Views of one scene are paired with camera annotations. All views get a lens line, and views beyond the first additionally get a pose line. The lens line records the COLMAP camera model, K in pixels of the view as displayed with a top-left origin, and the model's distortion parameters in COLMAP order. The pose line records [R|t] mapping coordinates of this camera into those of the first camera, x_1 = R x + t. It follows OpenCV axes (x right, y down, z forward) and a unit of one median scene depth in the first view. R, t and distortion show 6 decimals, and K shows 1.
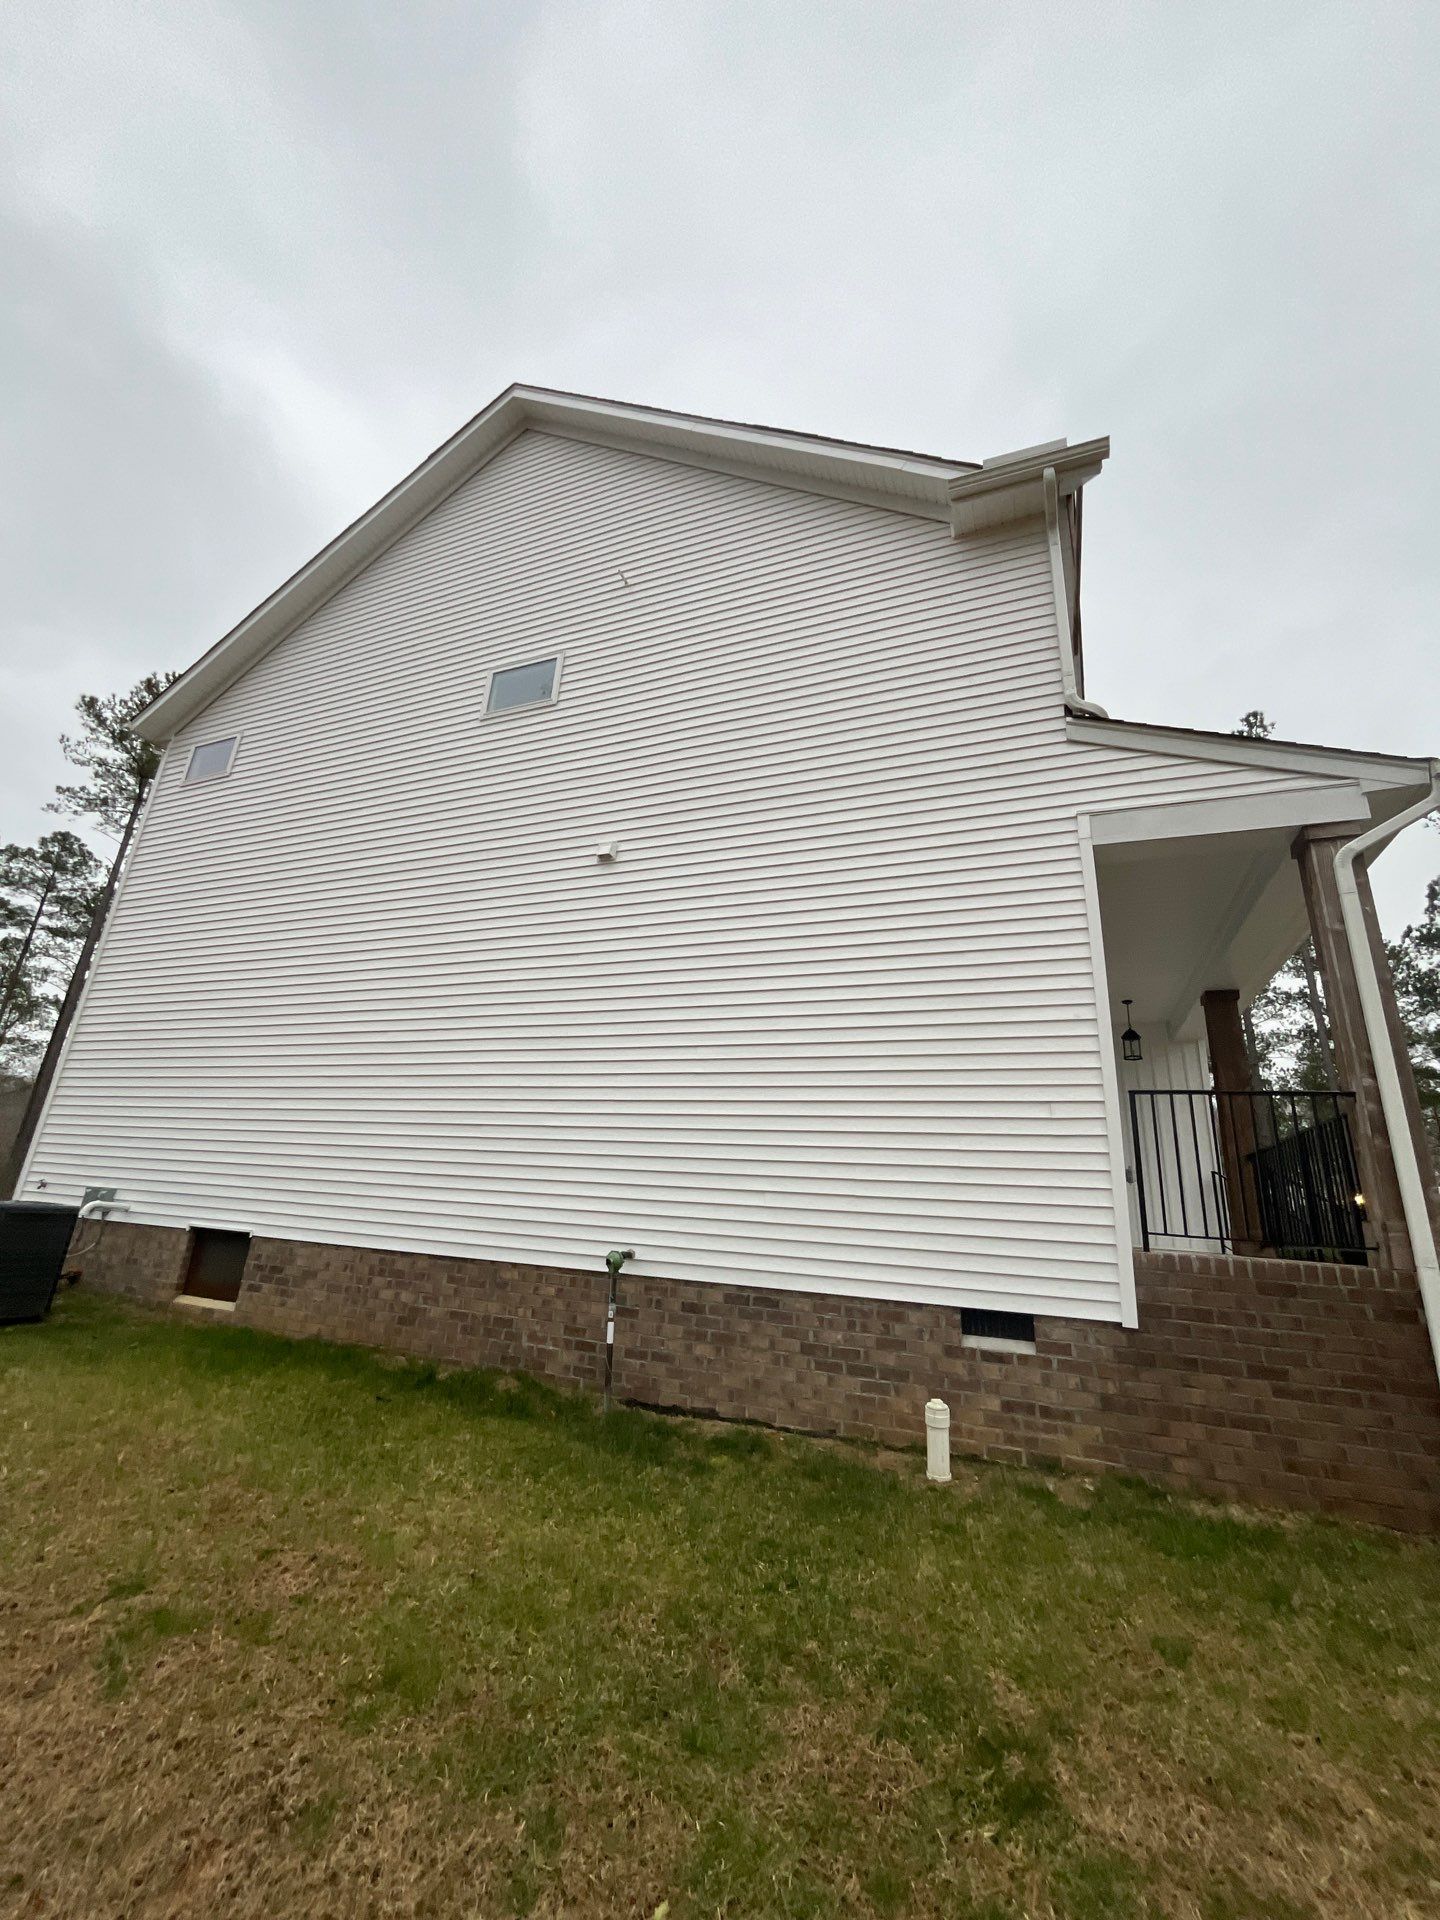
lens RADIAL K [[778.2, 0, 727.1], [0, 778.2, 953.4], [0, 0, 1]] dist [-0.002174, -0.000644]
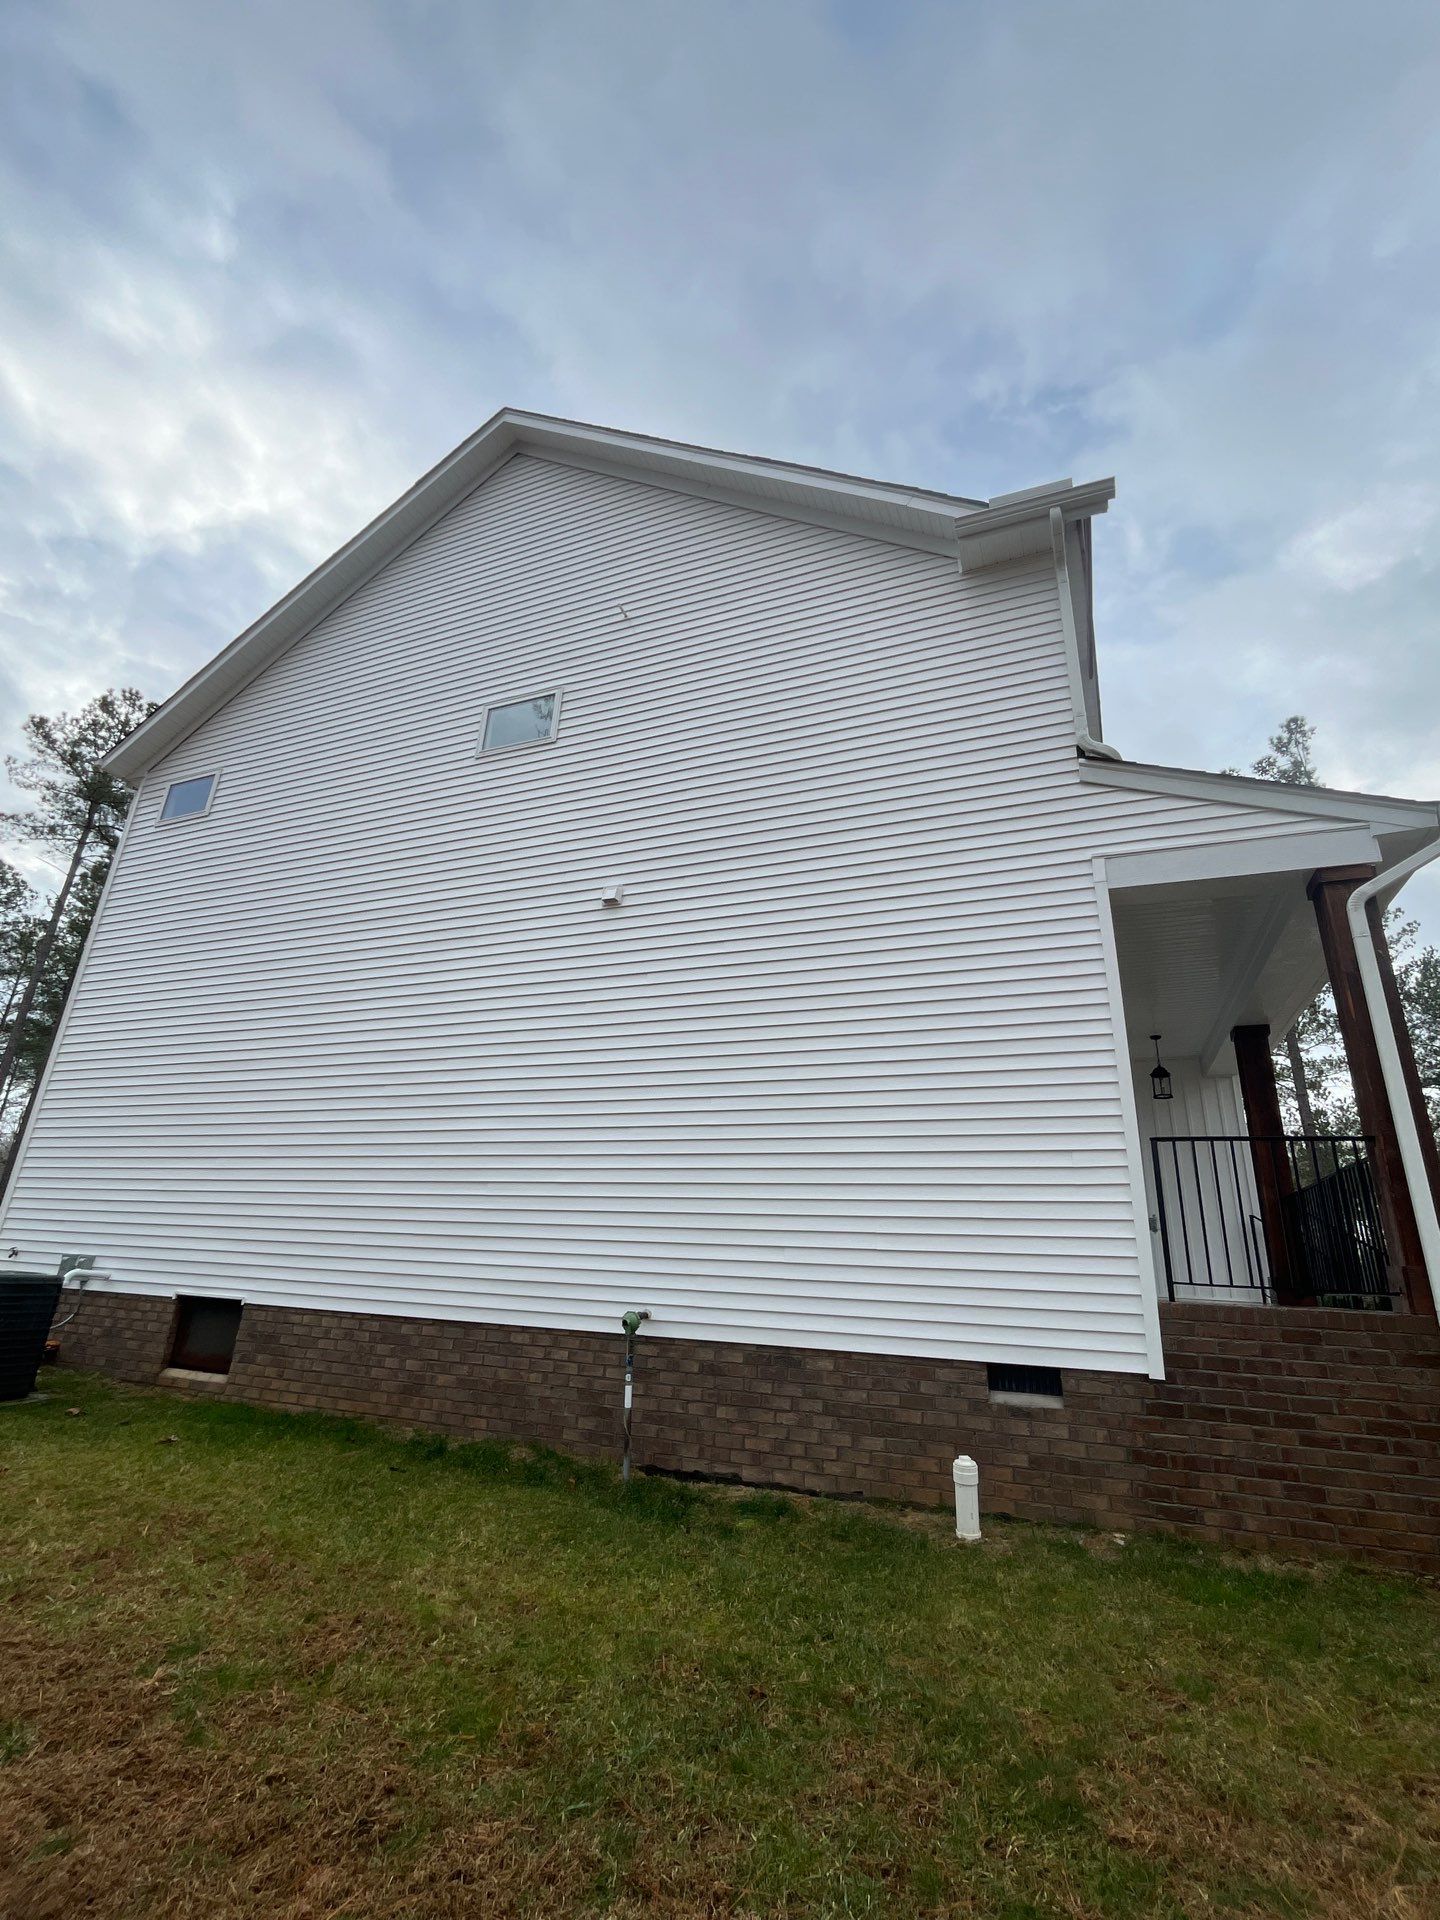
lens RADIAL K [[860.9, 0, 728.9], [0, 860.9, 953.0], [0, 0, 1]] dist [-0.000539, -0.001263]
pose [[0.999845, -0.016272, 0.006793, -0.025814], [0.016465, 0.999435, -0.029293, -0.037206], [-0.006312, 0.029400, 0.999548, -0.104656]]
